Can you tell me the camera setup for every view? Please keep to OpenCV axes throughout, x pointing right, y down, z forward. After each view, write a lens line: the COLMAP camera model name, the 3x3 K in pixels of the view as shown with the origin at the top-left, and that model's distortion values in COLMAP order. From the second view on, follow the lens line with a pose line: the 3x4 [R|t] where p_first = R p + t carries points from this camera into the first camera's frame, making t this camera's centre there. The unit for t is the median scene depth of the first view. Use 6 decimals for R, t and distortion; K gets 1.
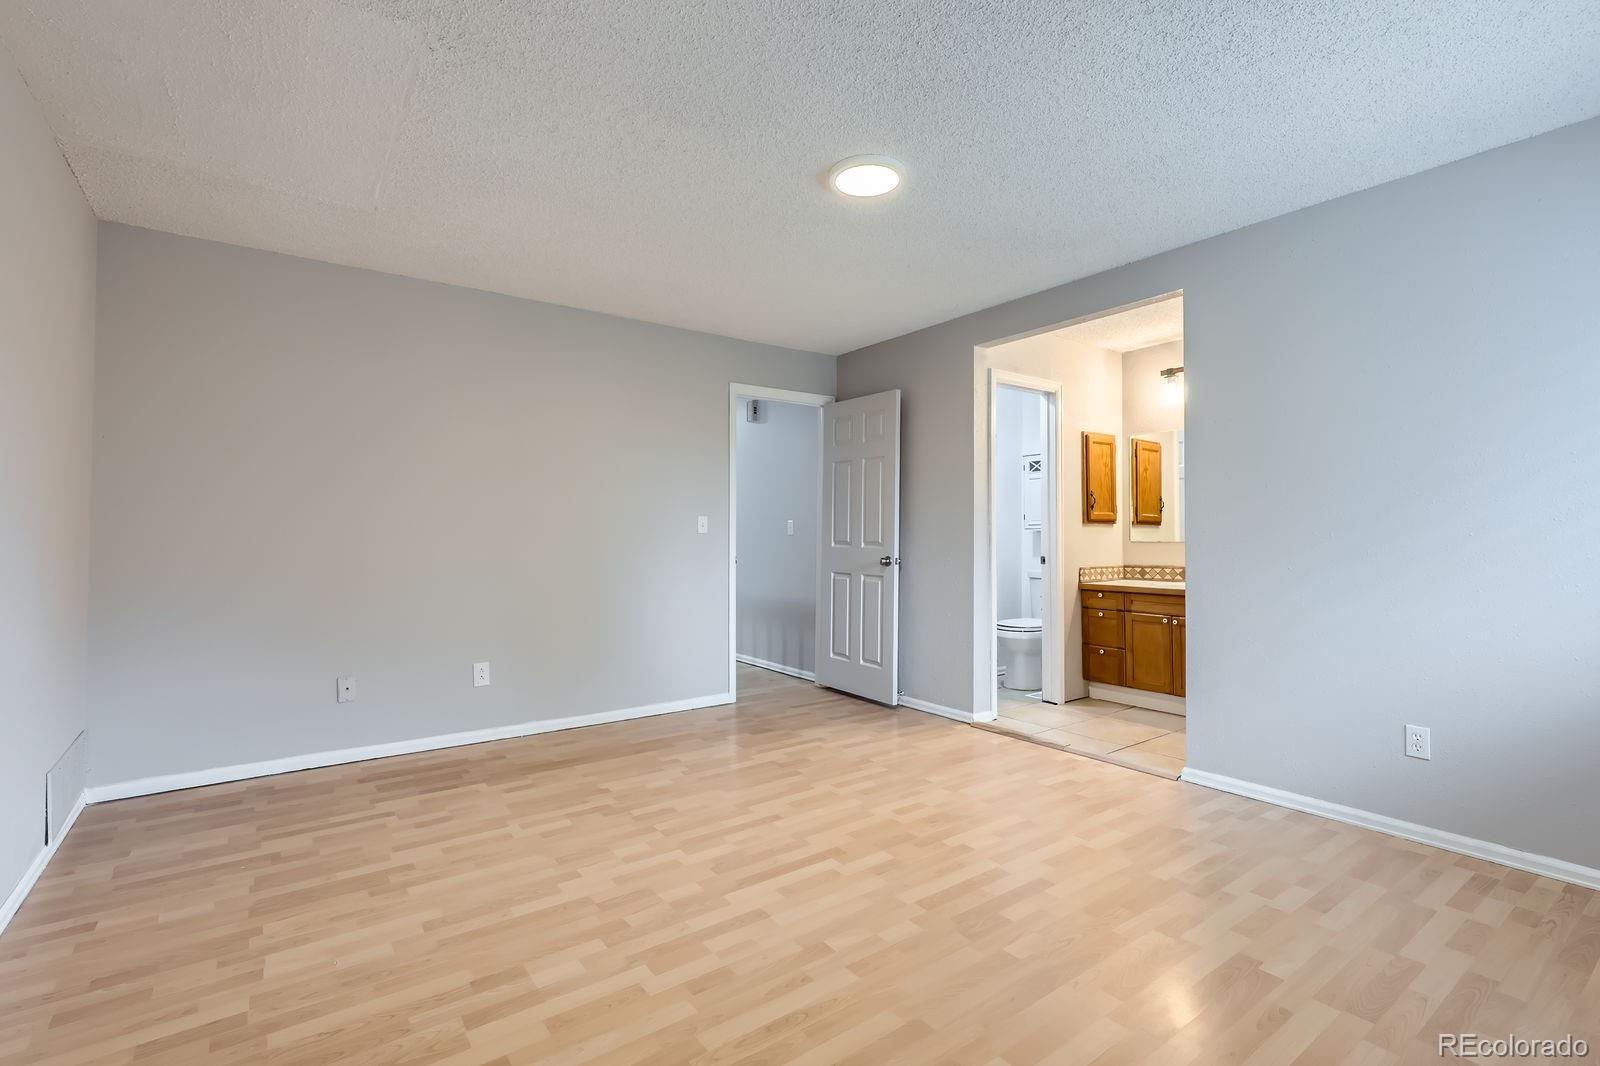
lens RADIAL K [[720.3, 0, 798.9], [0, 720.3, 533.4], [0, 0, 1]] dist [0.000172, -0.000954]
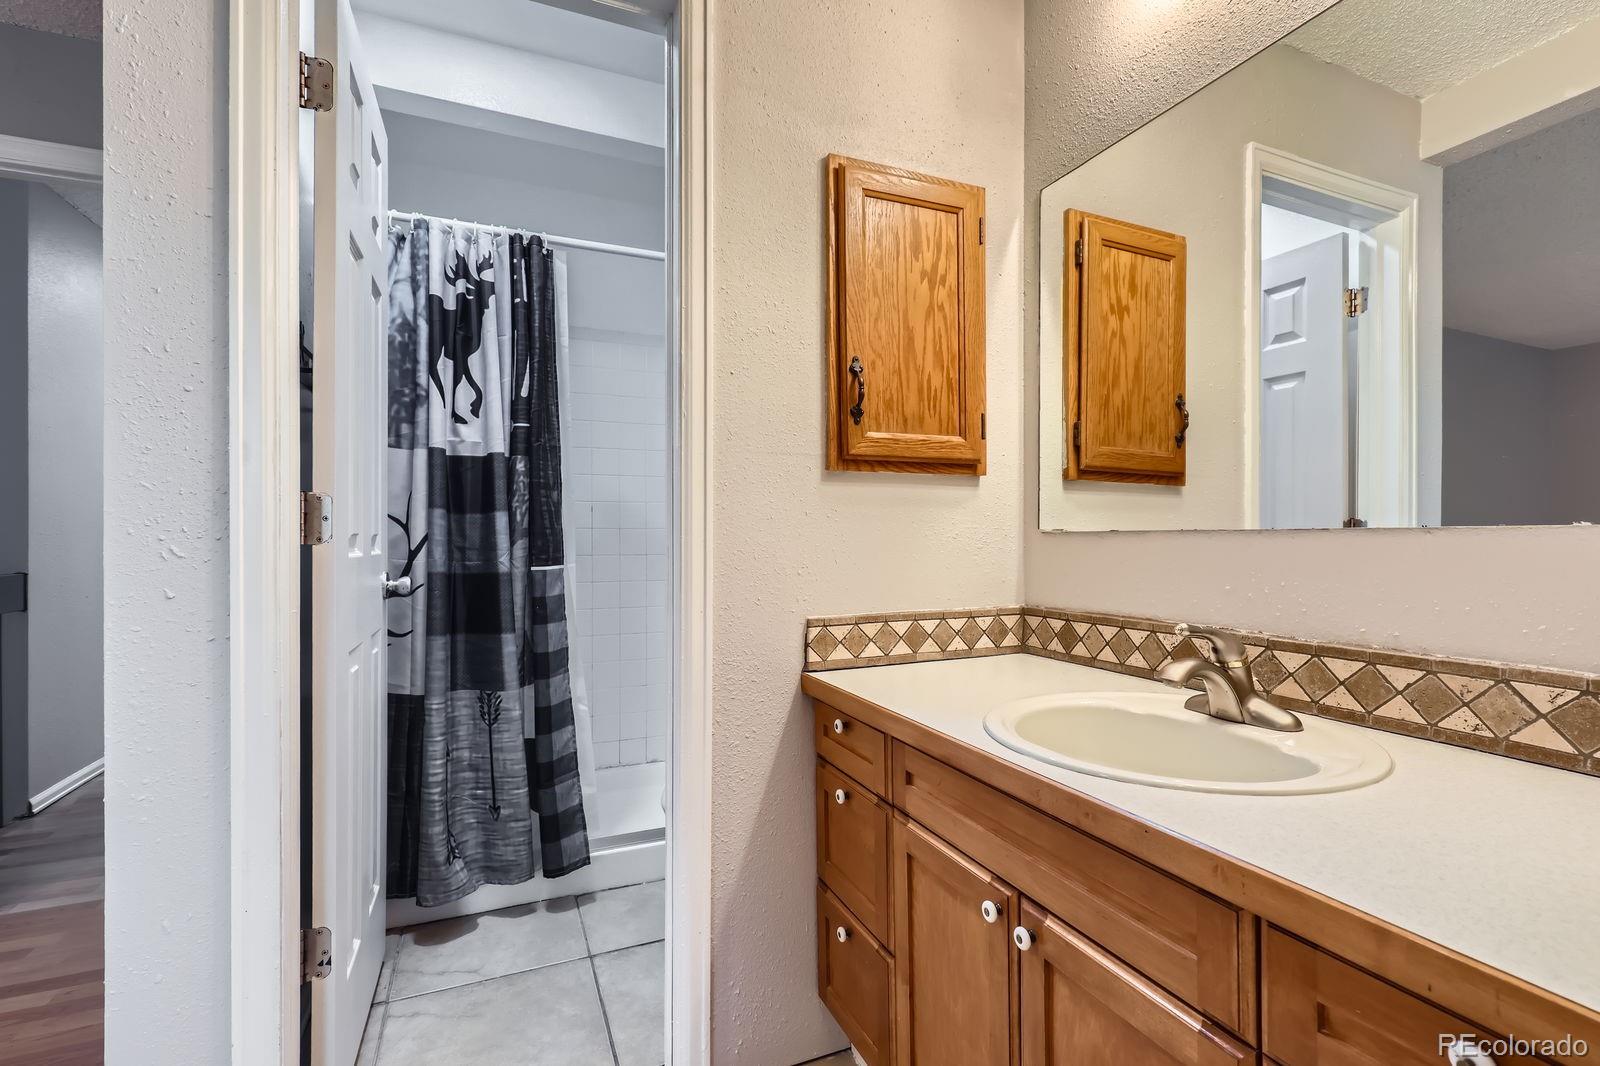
lens RADIAL K [[720.3, 0, 806.0], [0, 720.3, 548.5], [0, 0, 1]] dist [0.000172, -0.000954]
pose [[0.976684, 0.001655, -0.214674, 0.437997], [0.002407, 0.999823, 0.018657, 0.012578], [0.214667, -0.018739, 0.976508, 0.691115]]
